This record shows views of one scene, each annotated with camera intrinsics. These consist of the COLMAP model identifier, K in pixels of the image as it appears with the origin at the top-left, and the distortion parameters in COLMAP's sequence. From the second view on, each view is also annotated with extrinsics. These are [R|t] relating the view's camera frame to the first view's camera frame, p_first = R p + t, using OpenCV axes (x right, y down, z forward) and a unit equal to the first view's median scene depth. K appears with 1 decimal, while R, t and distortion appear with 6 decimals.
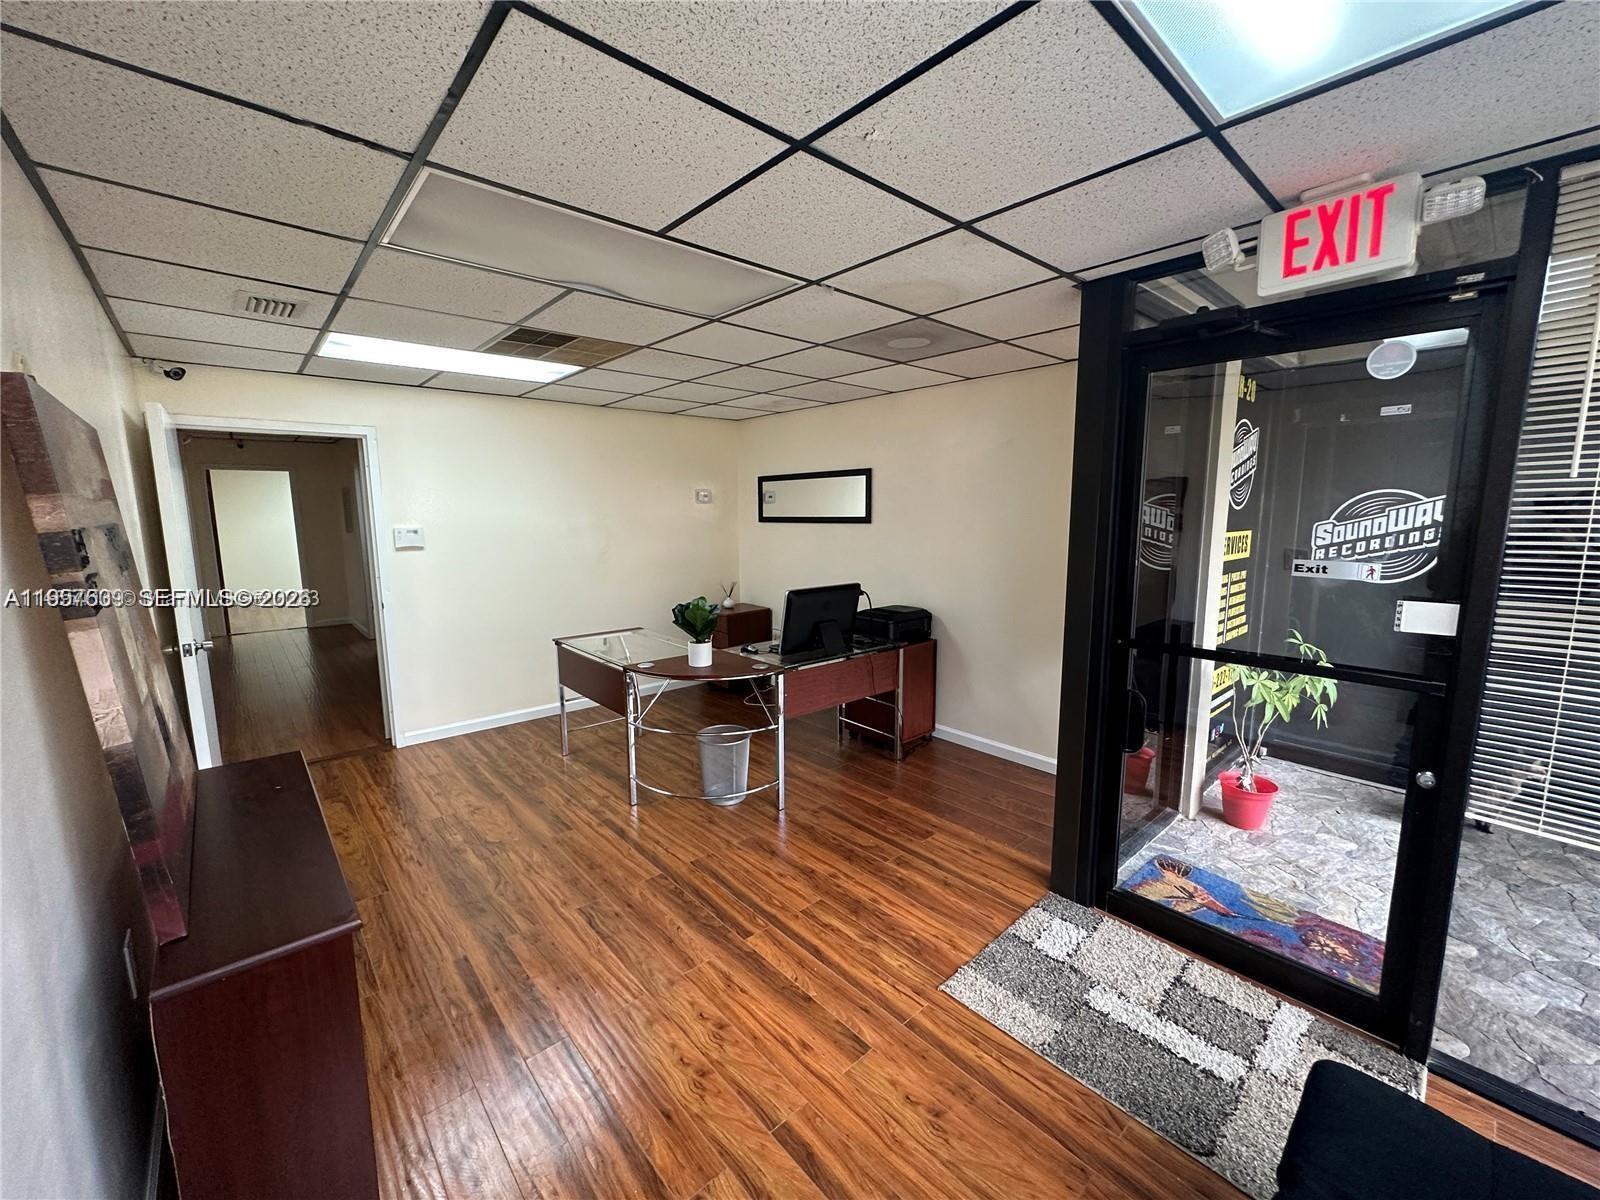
lens RADIAL K [[639.6, 0, 799.3], [0, 639.6, 599.8], [0, 0, 1]] dist [-0.006246, 0.000318]
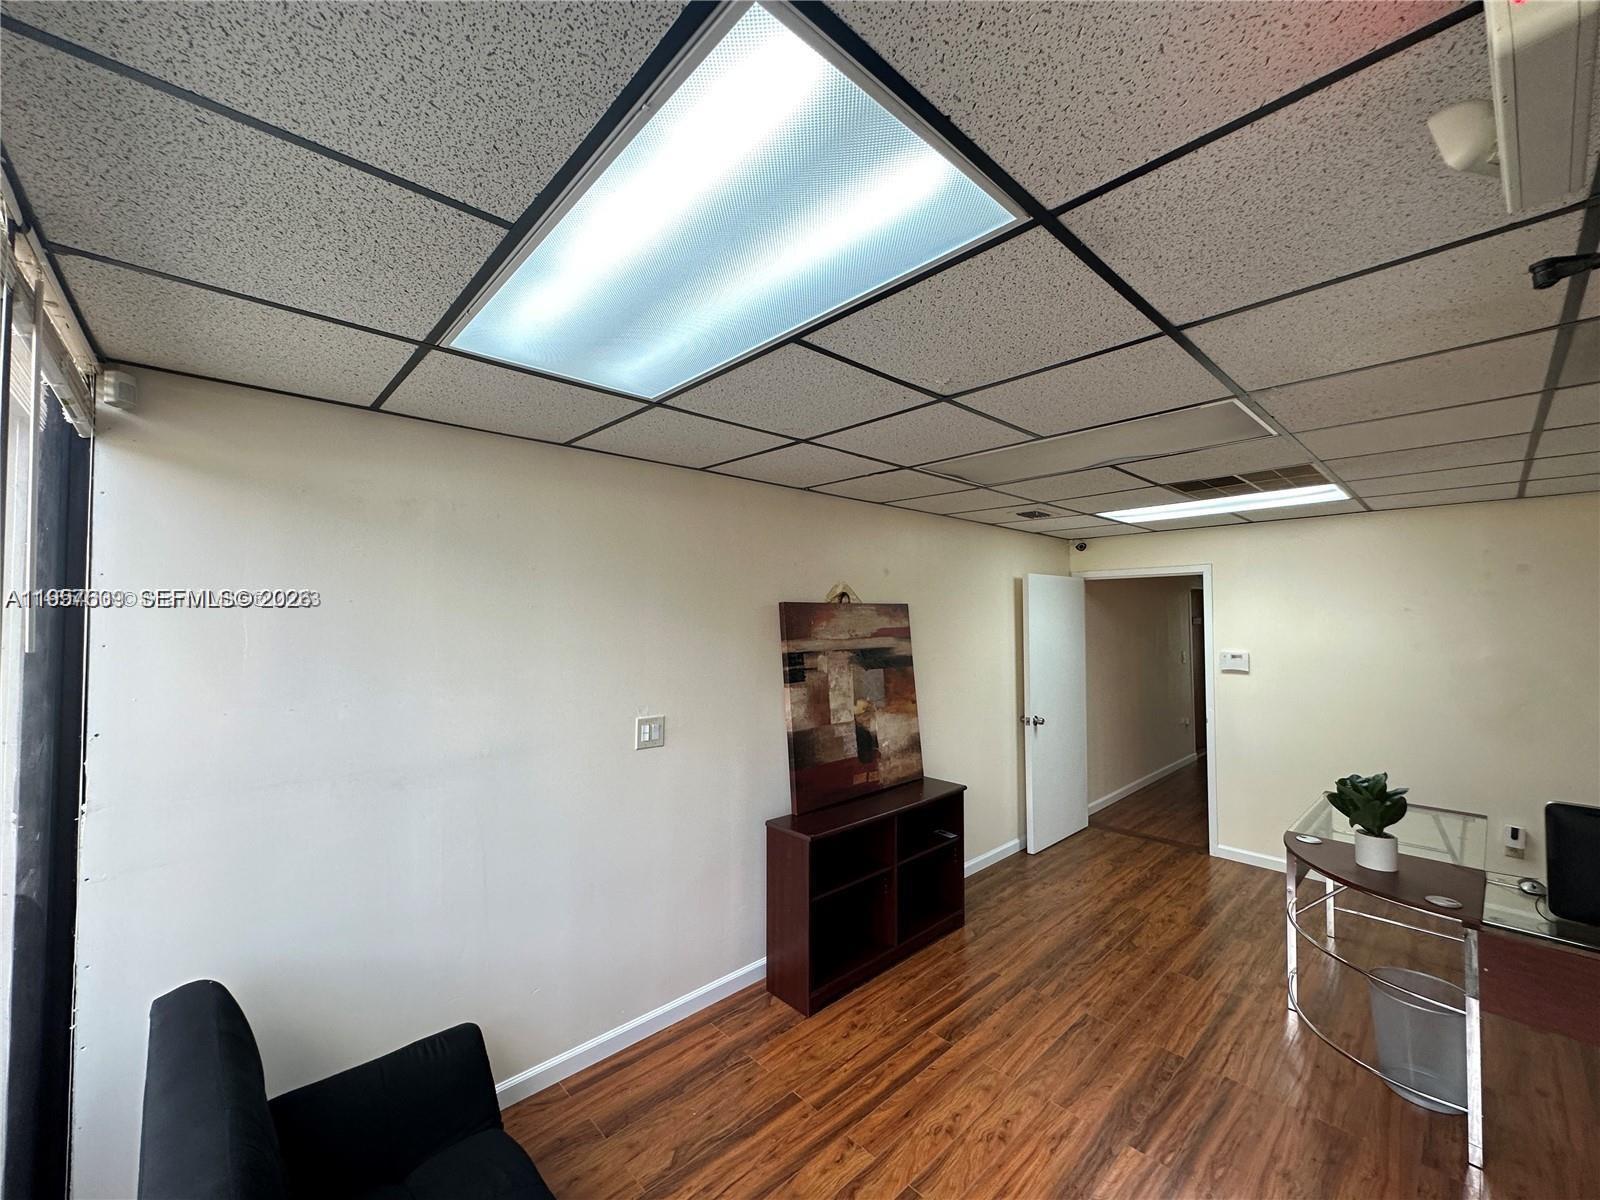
lens RADIAL K [[639.6, 0, 798.5], [0, 639.6, 599.1], [0, 0, 1]] dist [-0.006246, 0.000318]
pose [[0.016774, -0.025201, -0.999542, 0.775270], [-0.139107, 0.989901, -0.027292, -0.120379], [0.990135, 0.139501, 0.013099, 0.420718]]
